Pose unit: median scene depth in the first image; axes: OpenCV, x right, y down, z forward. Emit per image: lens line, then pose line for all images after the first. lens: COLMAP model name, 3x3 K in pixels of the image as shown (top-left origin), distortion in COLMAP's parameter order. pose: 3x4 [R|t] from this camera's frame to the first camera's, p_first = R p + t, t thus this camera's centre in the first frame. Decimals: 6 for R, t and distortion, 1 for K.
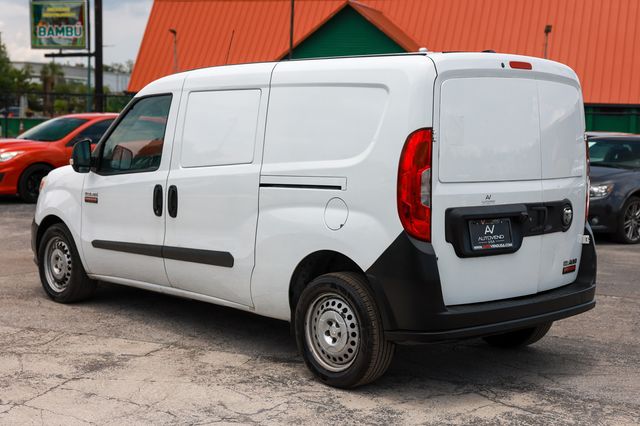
lens RADIAL K [[908.4, 0, 317.9], [0, 908.4, 206.8], [0, 0, 1]] dist [0.121096, 0.000000]
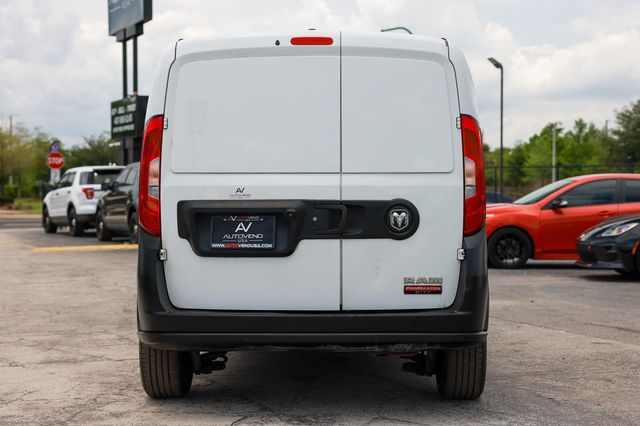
lens RADIAL K [[999.0, 0, 323.6], [0, 999.0, 216.2], [0, 0, 1]] dist [0.116602, 0.000000]
pose [[0.726589, -0.014180, -0.686926, 0.907065], [-0.046783, 0.996446, -0.070054, 0.078248], [0.685477, 0.083037, 0.723343, 0.350730]]
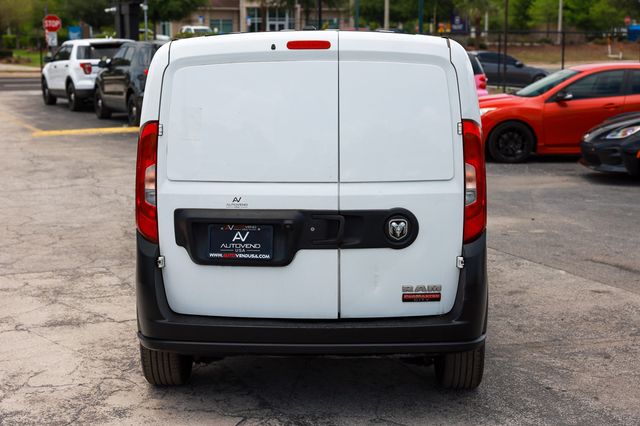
lens RADIAL K [[1002.2, 0, 290.0], [0, 1002.2, 195.7], [0, 0, 1]] dist [0.092515, 0.000000]
pose [[0.703702, 0.071782, -0.706860, 0.898421], [-0.042261, 0.997351, 0.059209, -0.073184], [0.709237, -0.011793, 0.704872, 0.352493]]
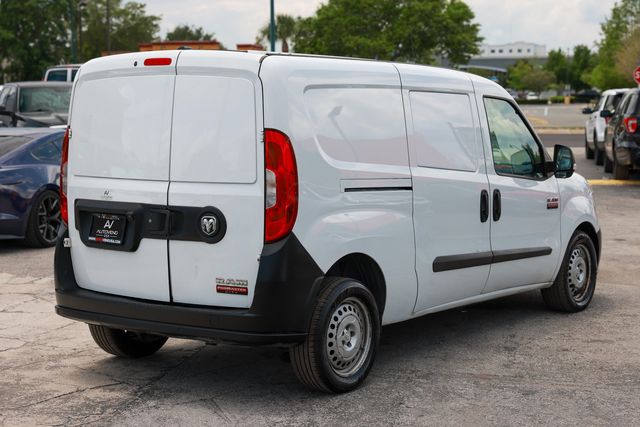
lens RADIAL K [[1082.6, 0, 320.1], [0, 1082.6, 217.2], [0, 0, 1]] dist [0.233526, 0.000000]
pose [[0.205971, 0.067703, -0.976213, 1.446968], [-0.083321, 0.995194, 0.051439, -0.066904], [0.975004, 0.070744, 0.210622, 0.969142]]
